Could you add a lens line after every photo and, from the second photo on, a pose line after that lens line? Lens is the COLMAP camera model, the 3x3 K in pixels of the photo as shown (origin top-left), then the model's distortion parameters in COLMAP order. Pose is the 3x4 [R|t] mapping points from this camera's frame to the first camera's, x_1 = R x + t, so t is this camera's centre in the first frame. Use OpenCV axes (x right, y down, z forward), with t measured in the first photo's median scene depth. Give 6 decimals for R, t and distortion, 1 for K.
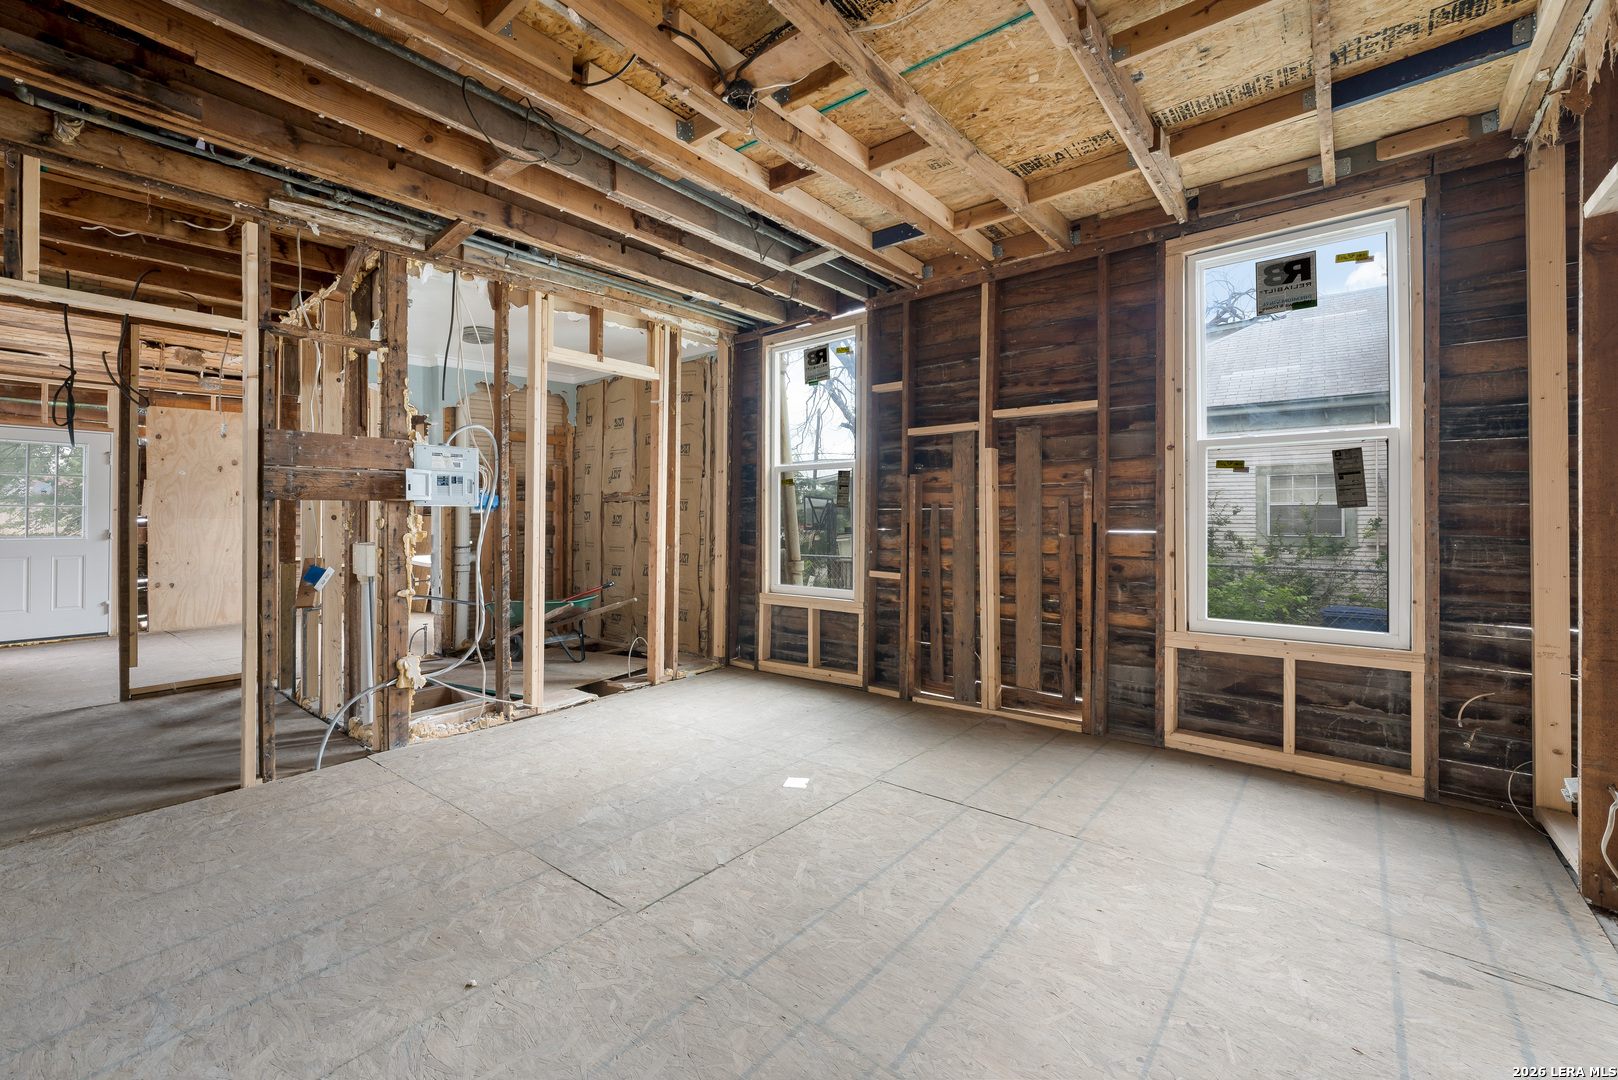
lens RADIAL K [[673.4, 0, 815.0], [0, 673.4, 509.0], [0, 0, 1]] dist [-0.014499, 0.002246]
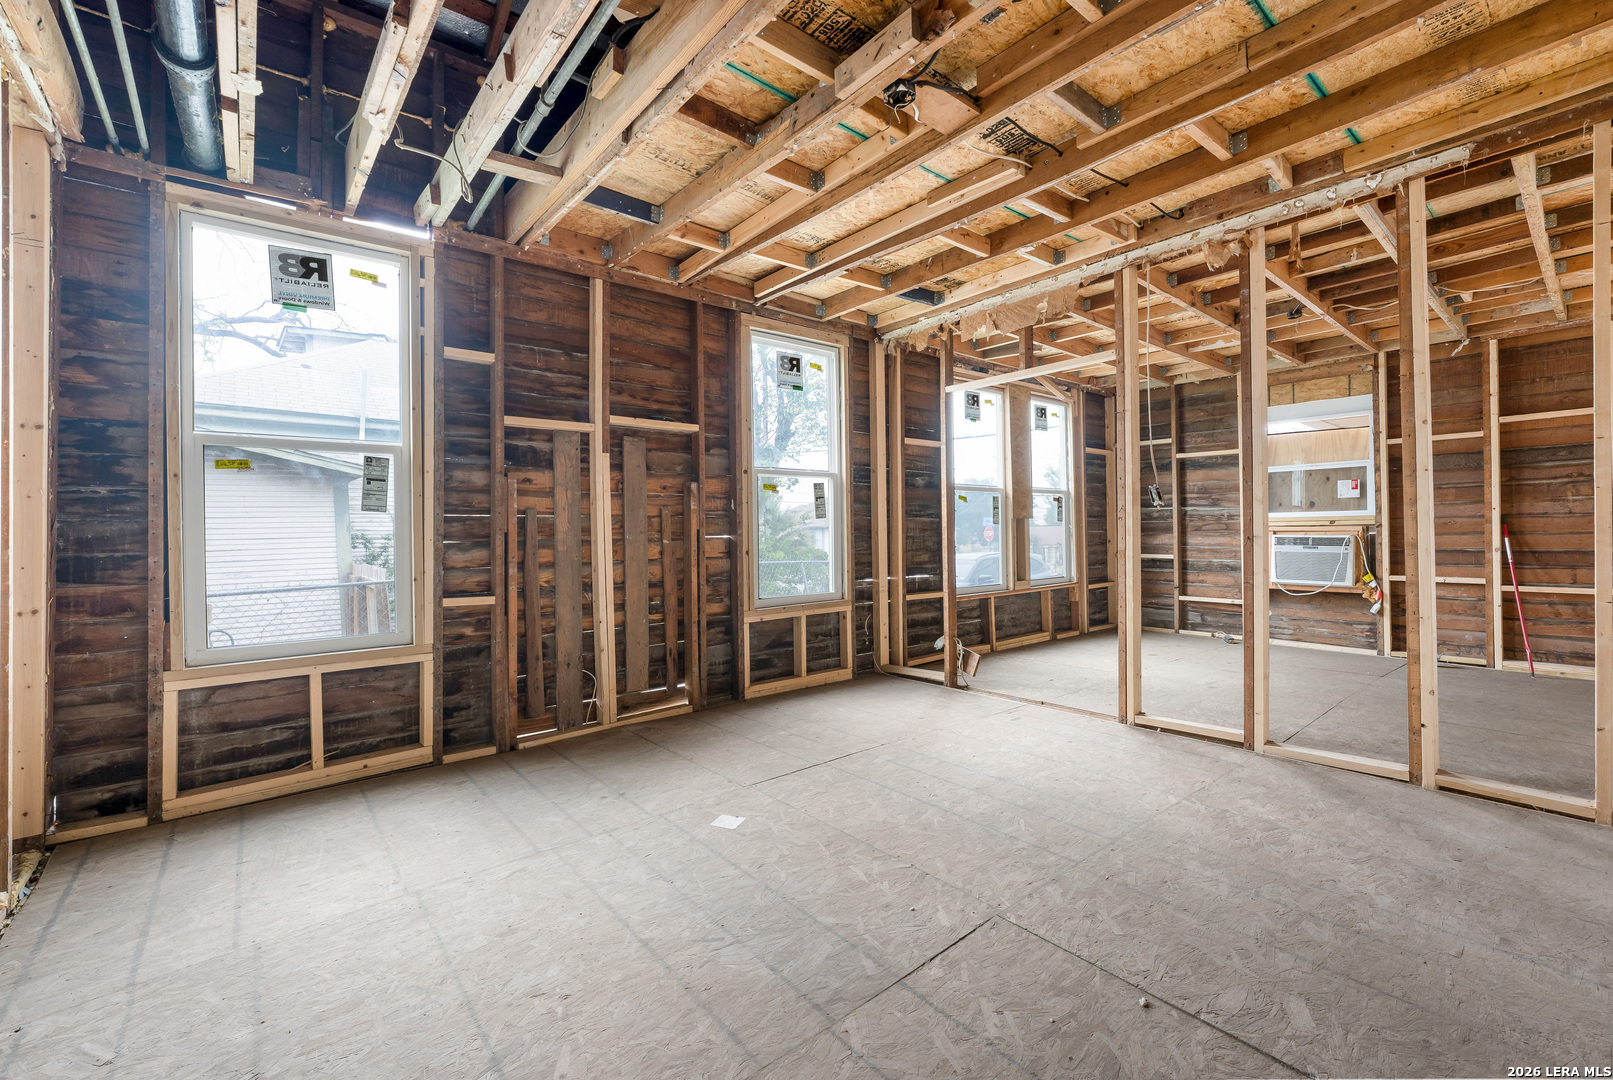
lens RADIAL K [[671.3, 0, 802.1], [0, 671.3, 537.0], [0, 0, 1]] dist [-0.014499, 0.002246]
pose [[0.197007, -0.010144, 0.980350, -0.592396], [0.000647, 0.999948, 0.010217, 0.018294], [-0.980402, -0.001378, 0.197003, 0.504012]]
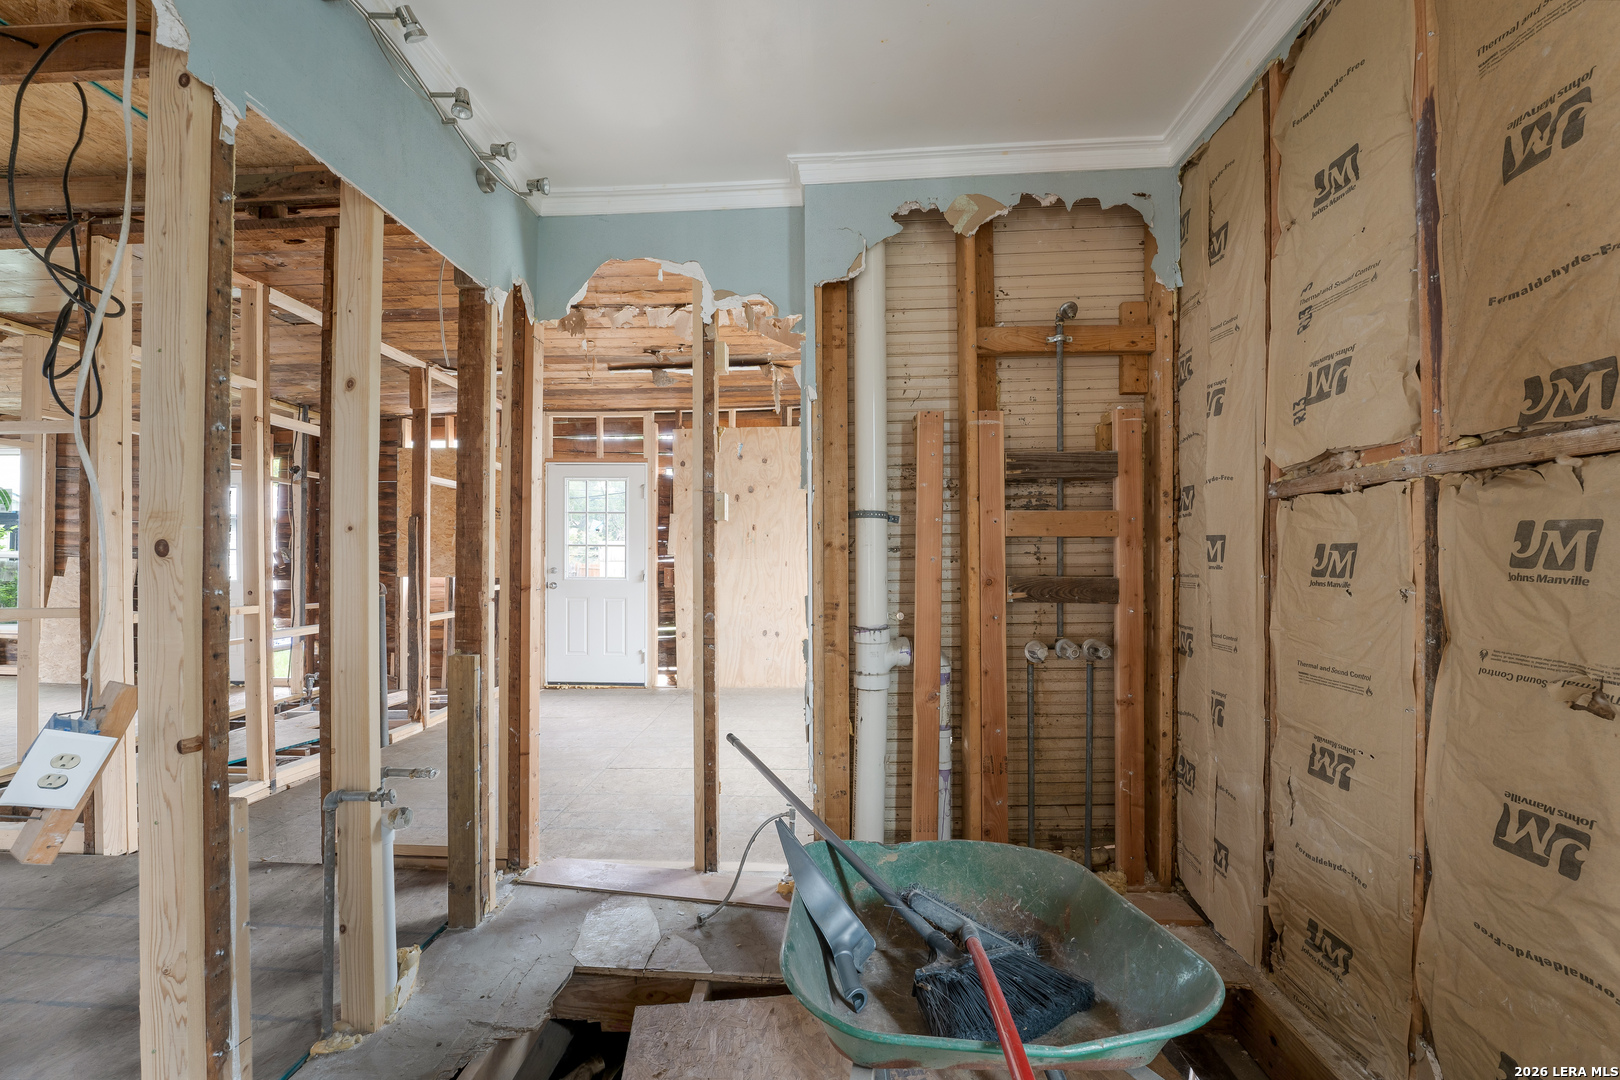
lens RADIAL K [[674.2, 0, 806.0], [0, 674.2, 553.5], [0, 0, 1]] dist [-0.014499, 0.002246]
pose [[0.596824, -0.004455, -0.802360, -0.316730], [0.006505, 0.999979, -0.000713, 0.016808], [0.802346, -0.004794, 0.596840, 1.035242]]
